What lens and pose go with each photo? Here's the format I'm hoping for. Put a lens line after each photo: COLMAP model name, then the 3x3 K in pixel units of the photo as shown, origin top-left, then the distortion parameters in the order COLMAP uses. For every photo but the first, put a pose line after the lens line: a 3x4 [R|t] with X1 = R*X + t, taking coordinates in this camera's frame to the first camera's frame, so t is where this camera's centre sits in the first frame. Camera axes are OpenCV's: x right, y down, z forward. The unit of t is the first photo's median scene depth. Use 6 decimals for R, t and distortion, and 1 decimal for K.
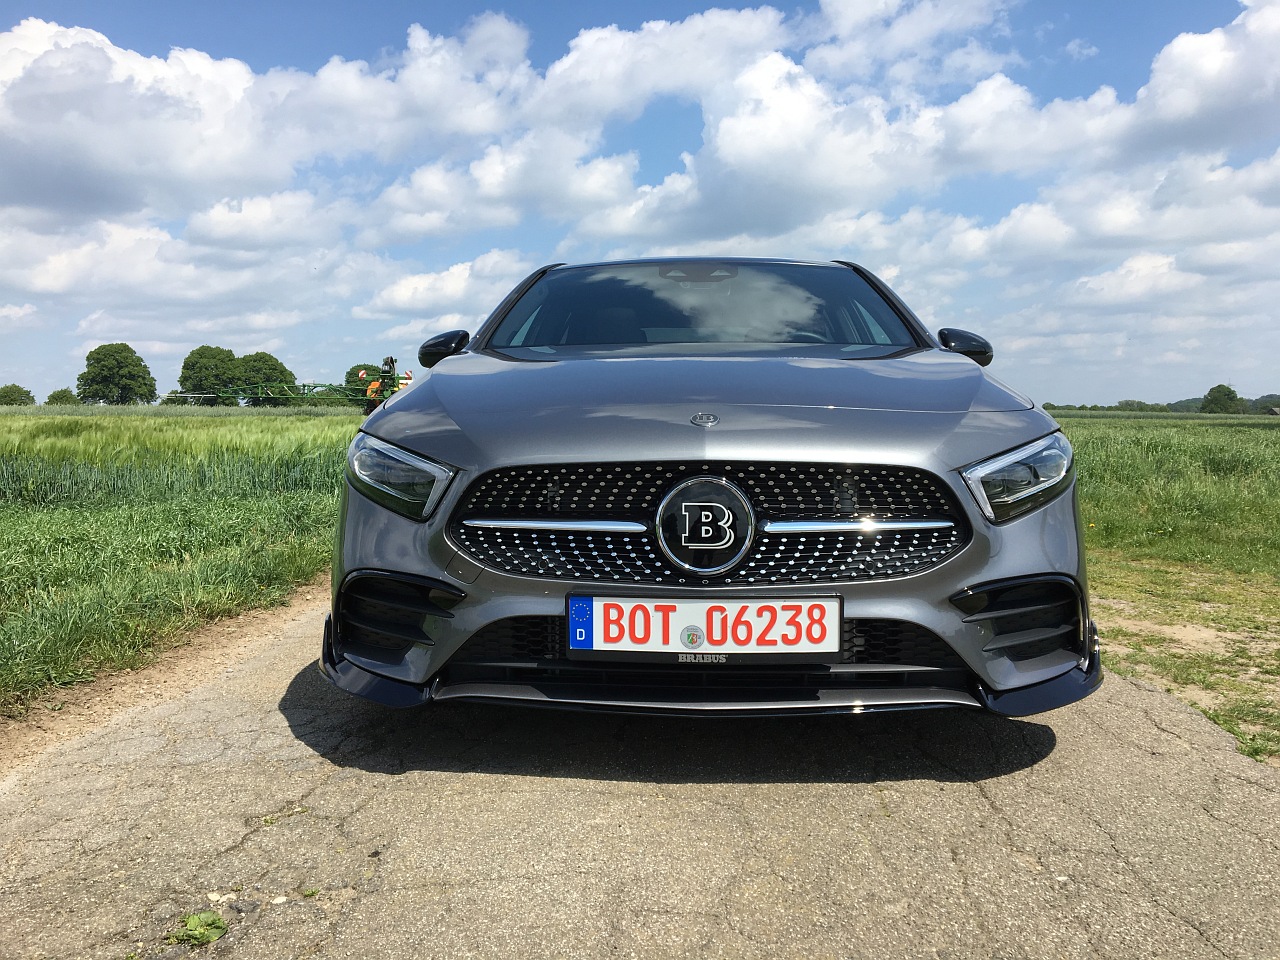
lens RADIAL K [[1067.9, 0, 640.0], [0, 1067.9, 480.0], [0, 0, 1]] dist [0.100385, -0.164919]
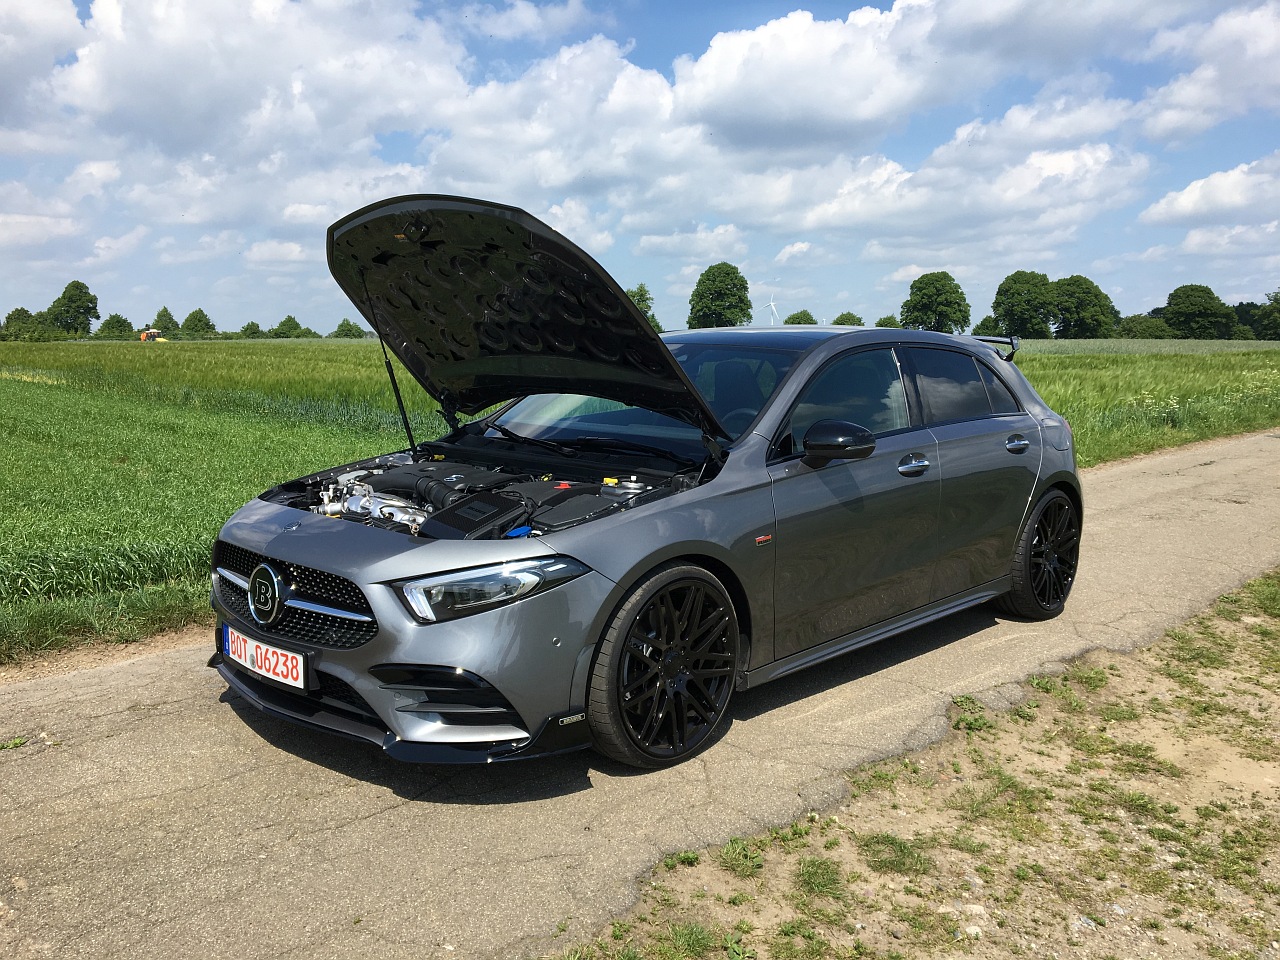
lens RADIAL K [[1073.4, 0, 635.2], [0, 1073.4, 487.9], [0, 0, 1]] dist [0.063826, -0.090656]
pose [[0.747175, 0.099597, -0.657122, 1.528431], [-0.048242, 0.994227, 0.095837, -0.299146], [0.662874, -0.039907, 0.747667, 0.161980]]
